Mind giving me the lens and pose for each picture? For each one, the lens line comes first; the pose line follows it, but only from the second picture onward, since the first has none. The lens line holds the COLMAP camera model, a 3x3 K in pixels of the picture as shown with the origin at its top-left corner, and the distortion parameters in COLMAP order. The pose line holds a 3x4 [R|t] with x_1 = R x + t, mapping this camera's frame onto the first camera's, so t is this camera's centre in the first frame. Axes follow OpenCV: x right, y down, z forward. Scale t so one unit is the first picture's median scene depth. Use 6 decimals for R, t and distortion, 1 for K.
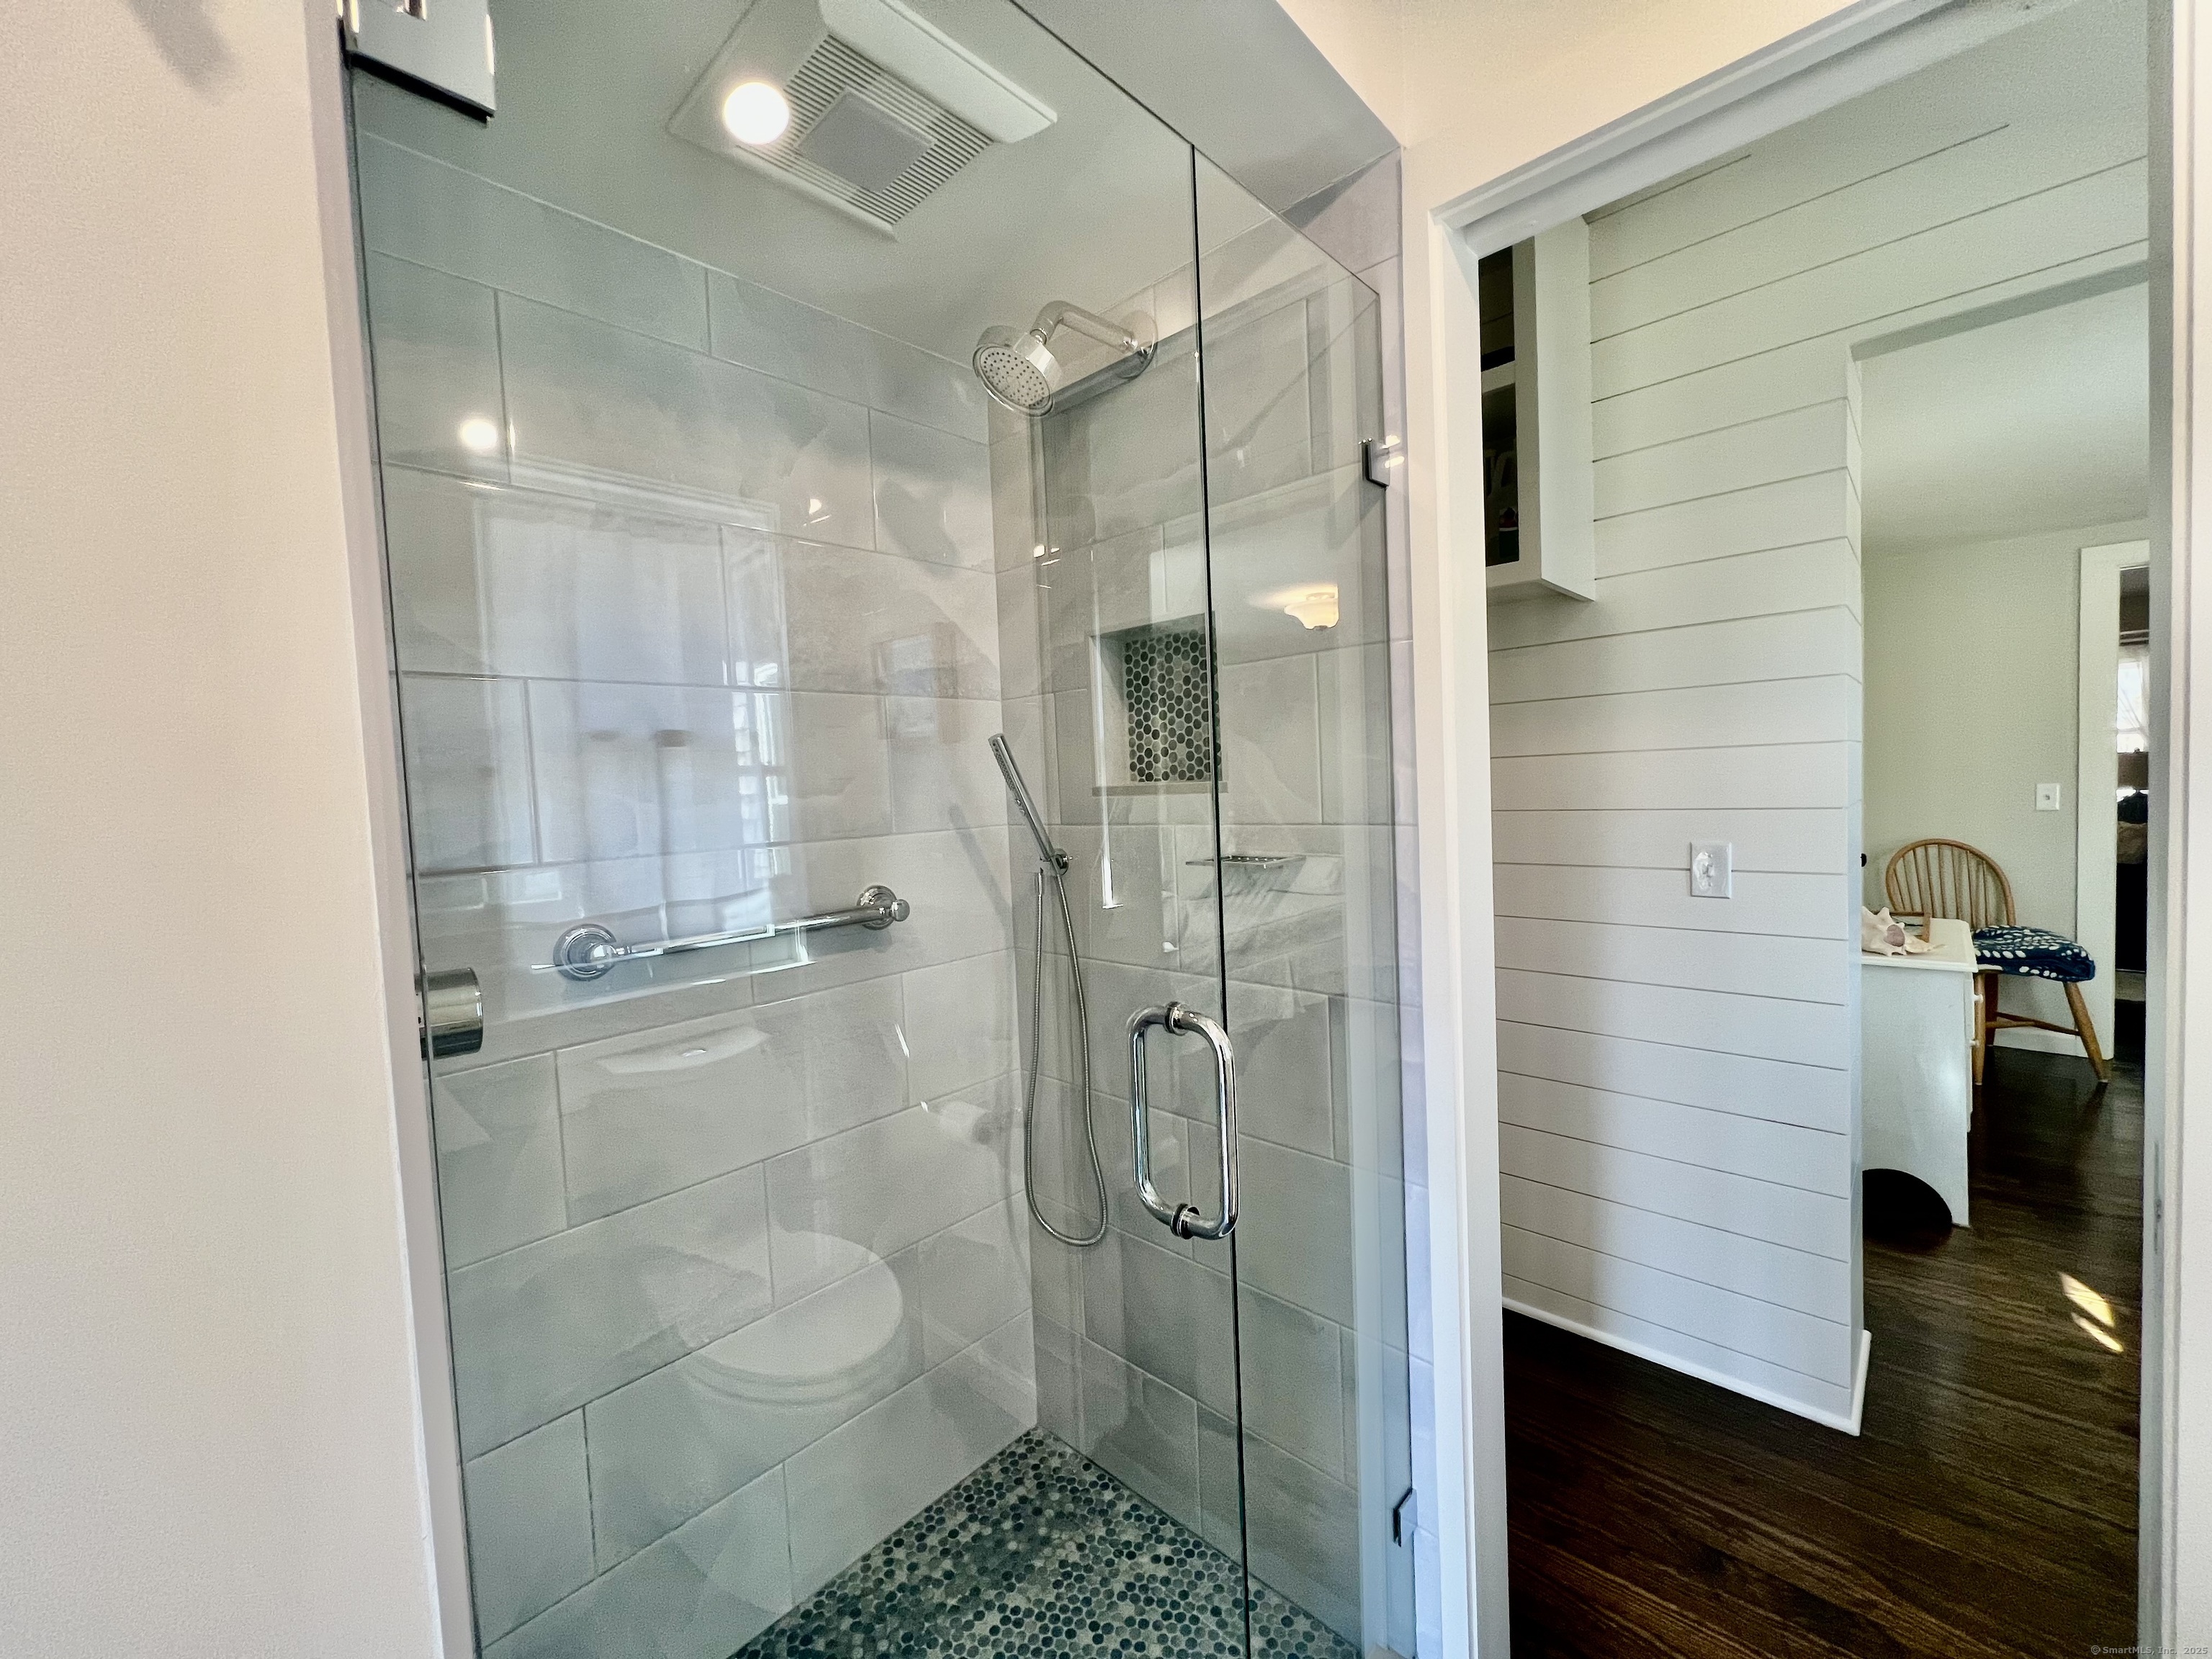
lens RADIAL K [[885.1, 0, 1108.2], [0, 885.1, 818.7], [0, 0, 1]] dist [-0.003092, 0.000532]
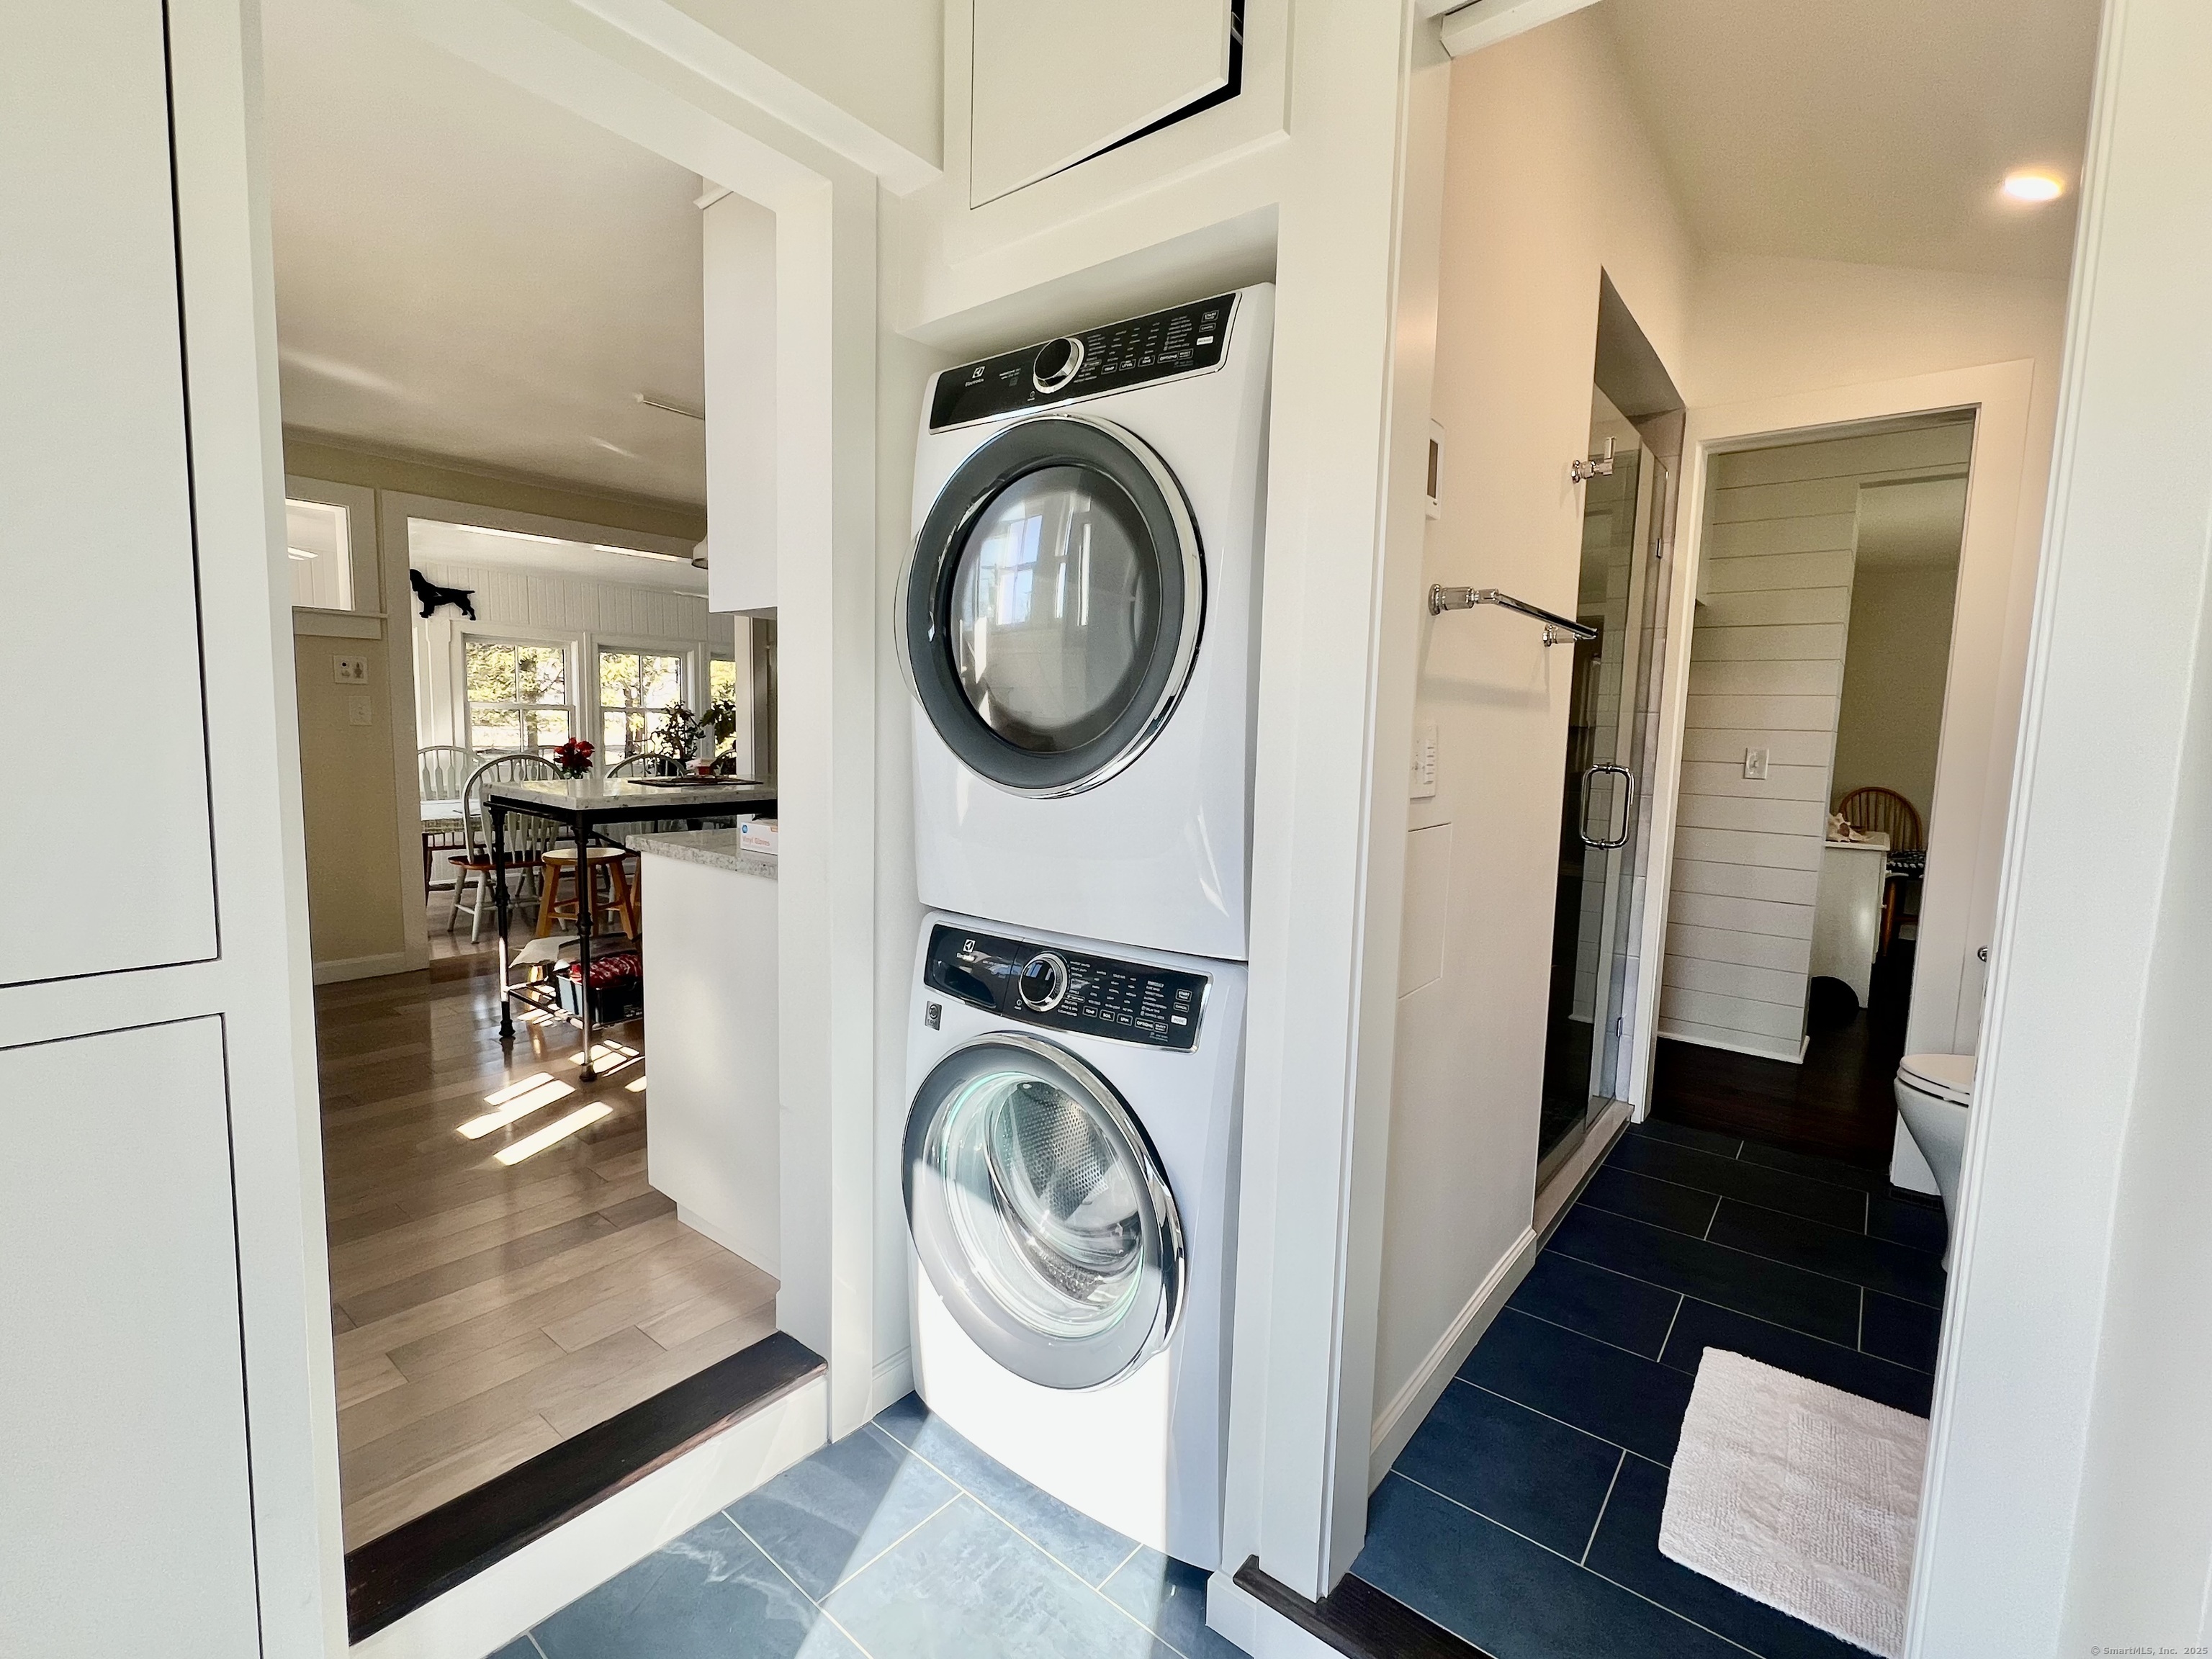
lens RADIAL K [[961.5, 0, 1104.5], [0, 961.5, 828.7], [0, 0, 1]] dist [-0.010976, -0.000251]
pose [[0.995528, 0.059081, 0.073715, -0.415715], [-0.063639, 0.996101, 0.061104, 0.084539], [-0.069817, -0.065521, 0.995406, -0.457145]]
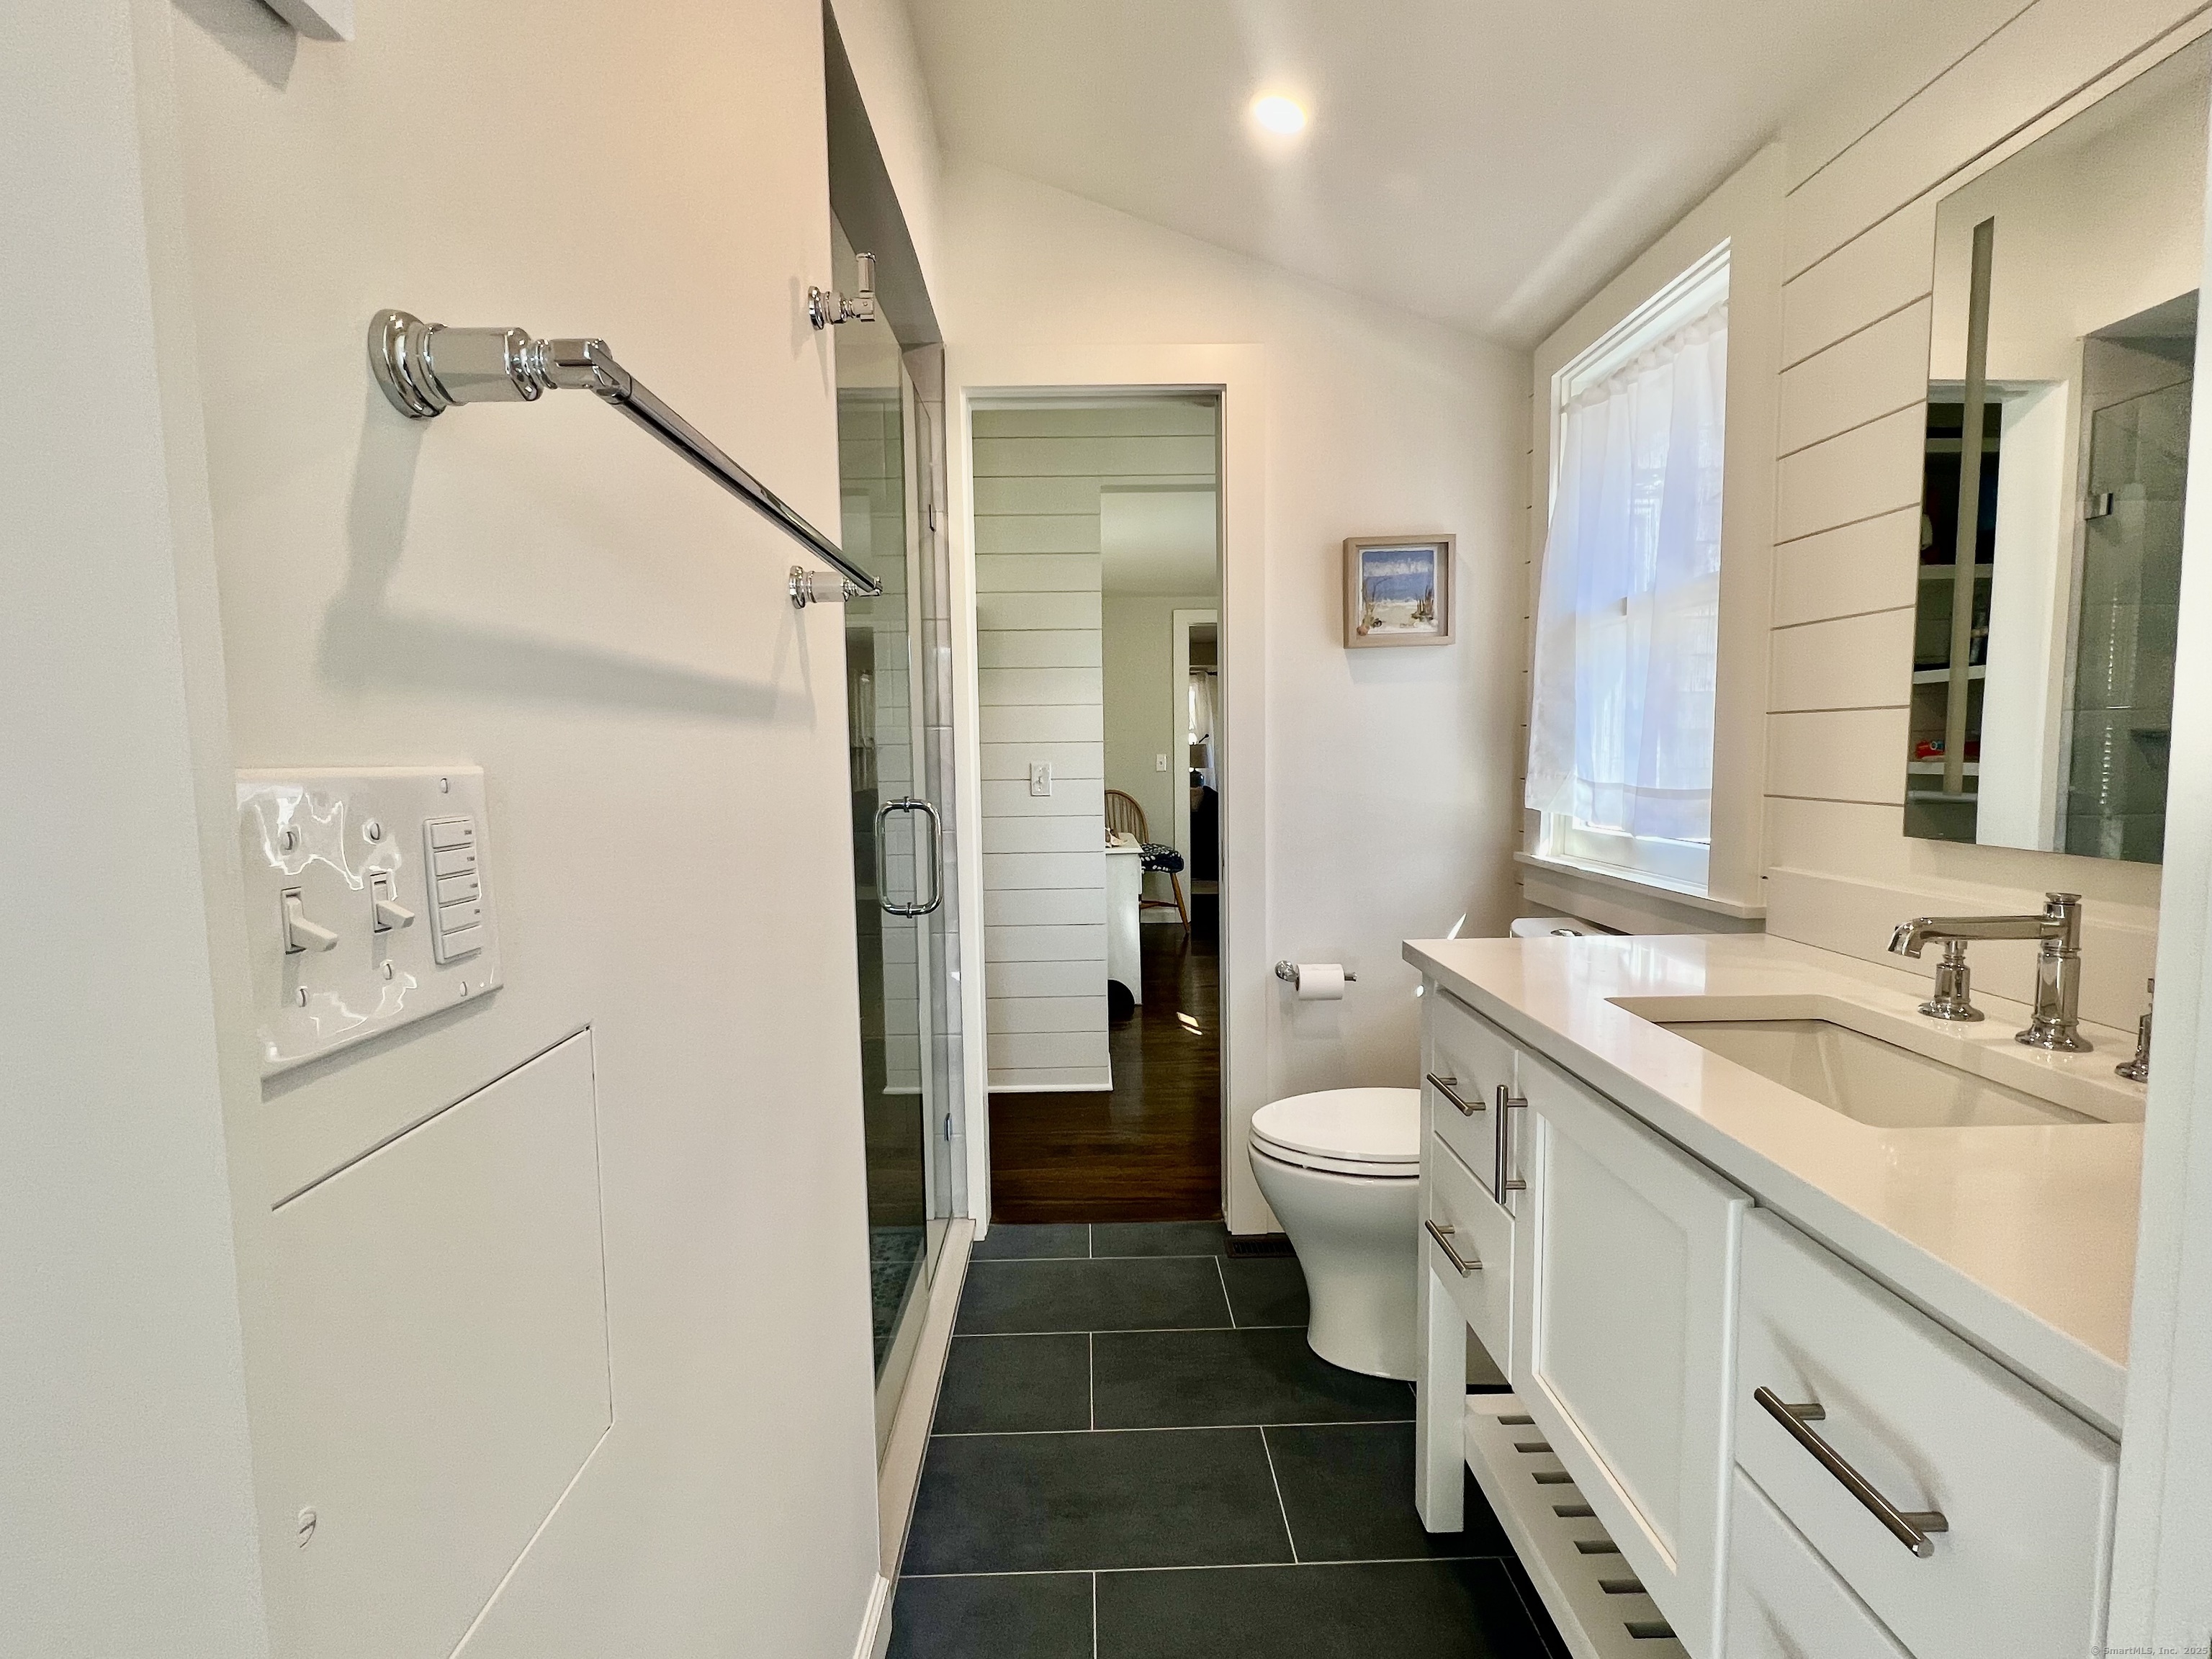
lens RADIAL K [[961.5, 0, 1056.1], [0, 961.5, 840.8], [0, 0, 1]] dist [-0.010976, -0.000251]
pose [[0.746317, -0.033150, 0.664765, -0.267376], [0.014403, 0.999329, 0.033664, 0.061314], [-0.665435, -0.015549, 0.746294, -0.193911]]
